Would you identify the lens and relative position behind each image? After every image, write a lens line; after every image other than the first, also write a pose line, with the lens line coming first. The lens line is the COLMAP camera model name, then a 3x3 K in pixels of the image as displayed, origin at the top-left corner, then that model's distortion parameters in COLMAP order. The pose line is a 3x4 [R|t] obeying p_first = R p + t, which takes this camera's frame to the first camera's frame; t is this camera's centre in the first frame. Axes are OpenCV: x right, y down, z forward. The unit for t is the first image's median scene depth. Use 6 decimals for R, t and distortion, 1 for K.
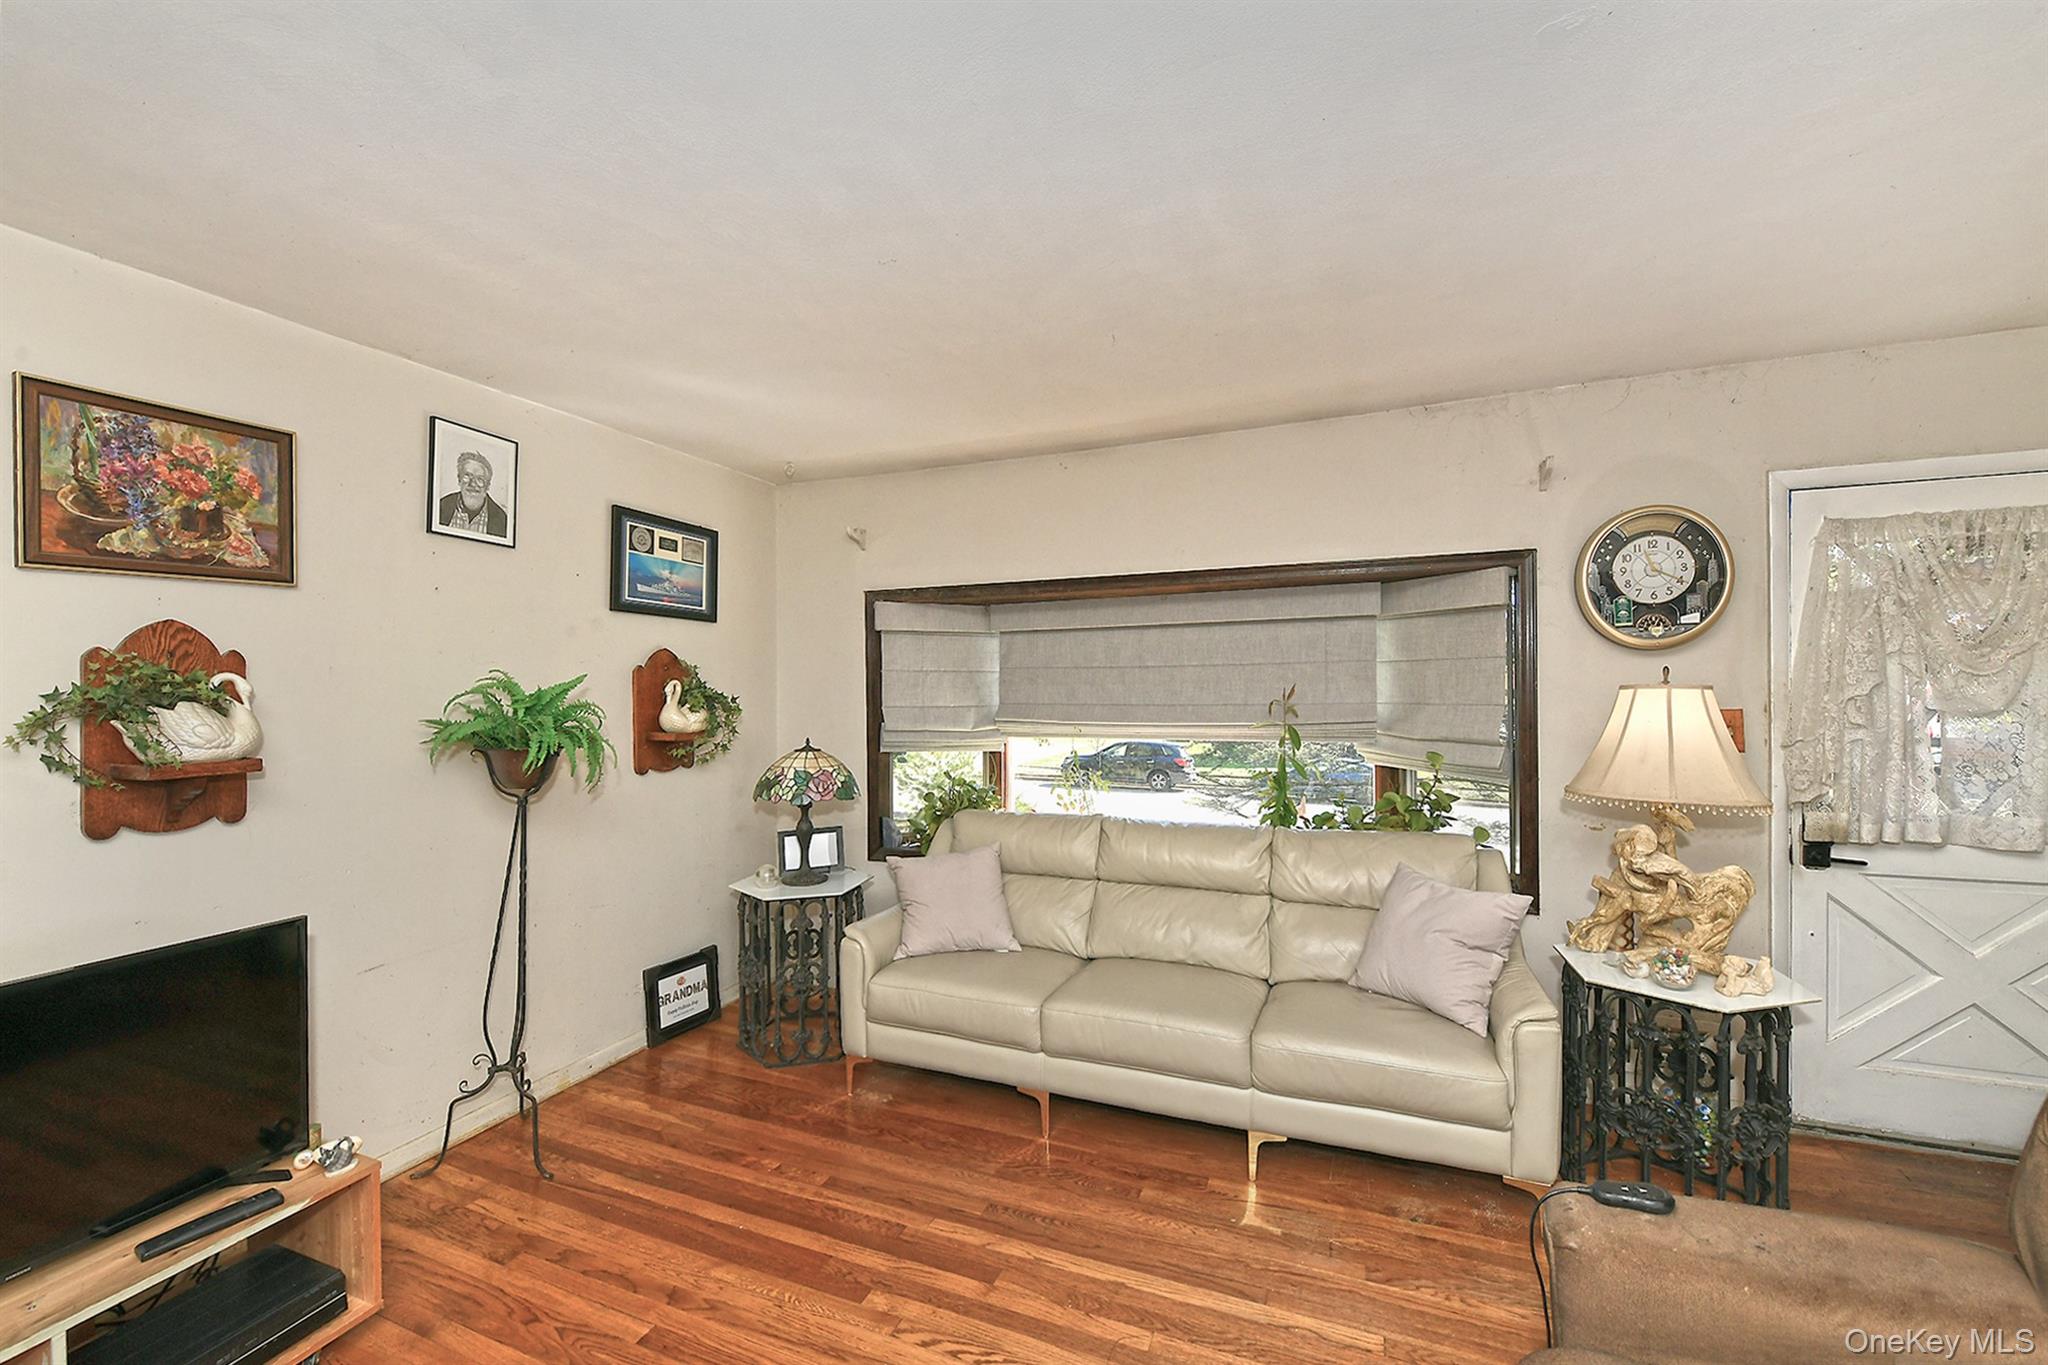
lens RADIAL K [[814.0, 0, 1029.9], [0, 814.0, 685.1], [0, 0, 1]] dist [-0.003739, -0.000488]
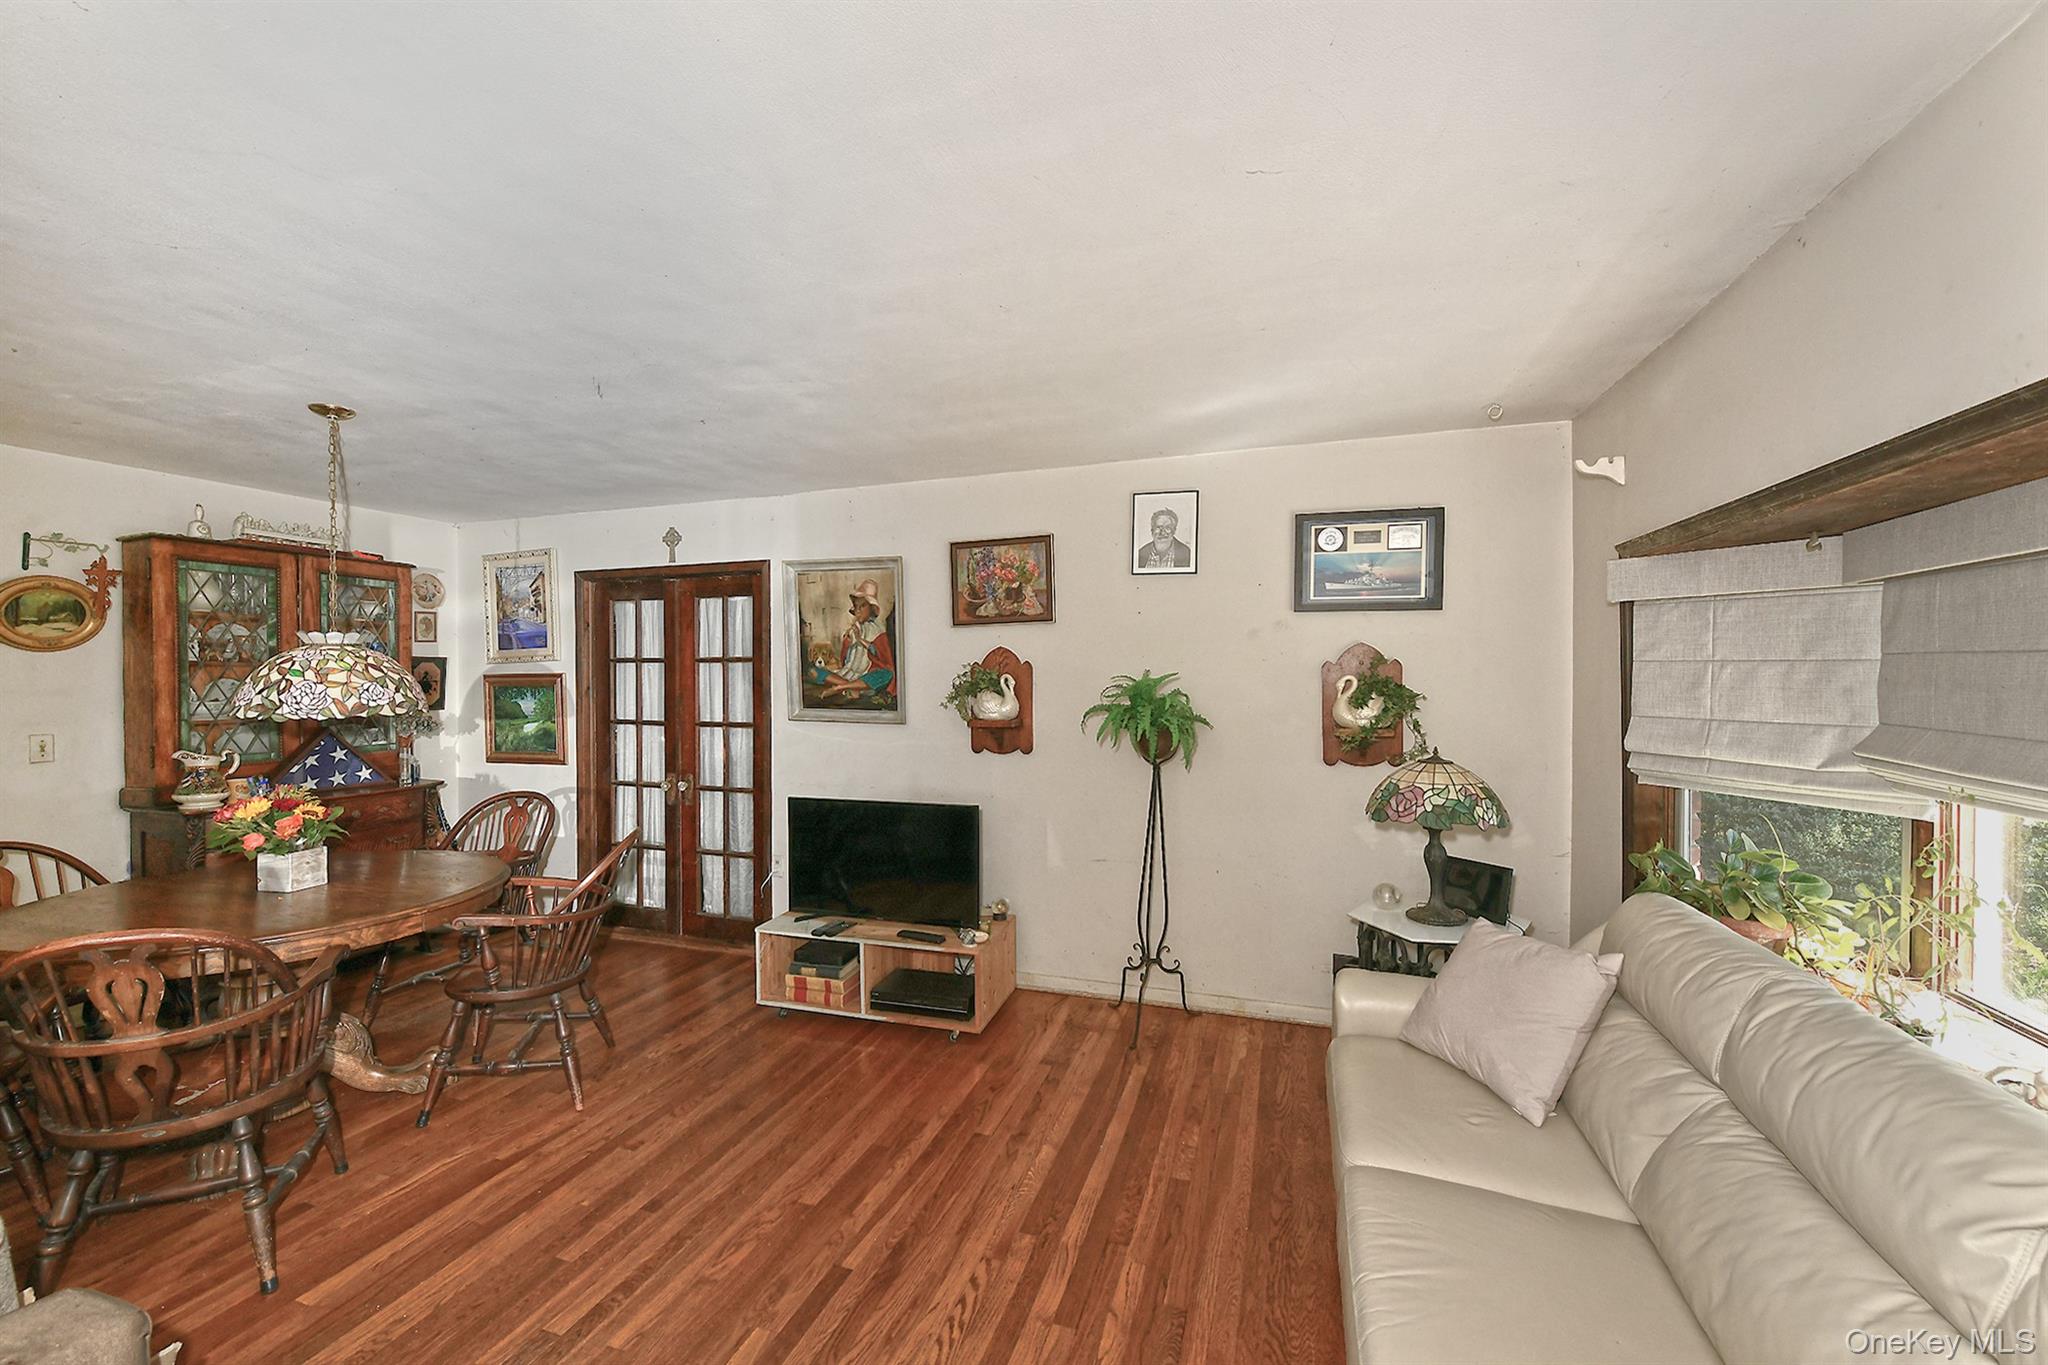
lens RADIAL K [[814.0, 0, 1033.0], [0, 814.0, 680.2], [0, 0, 1]] dist [-0.003739, -0.000488]
pose [[0.067306, 0.016693, -0.997593, 0.815218], [0.004822, 0.999843, 0.017056, -0.029580], [0.997721, -0.005958, 0.067215, 0.839438]]
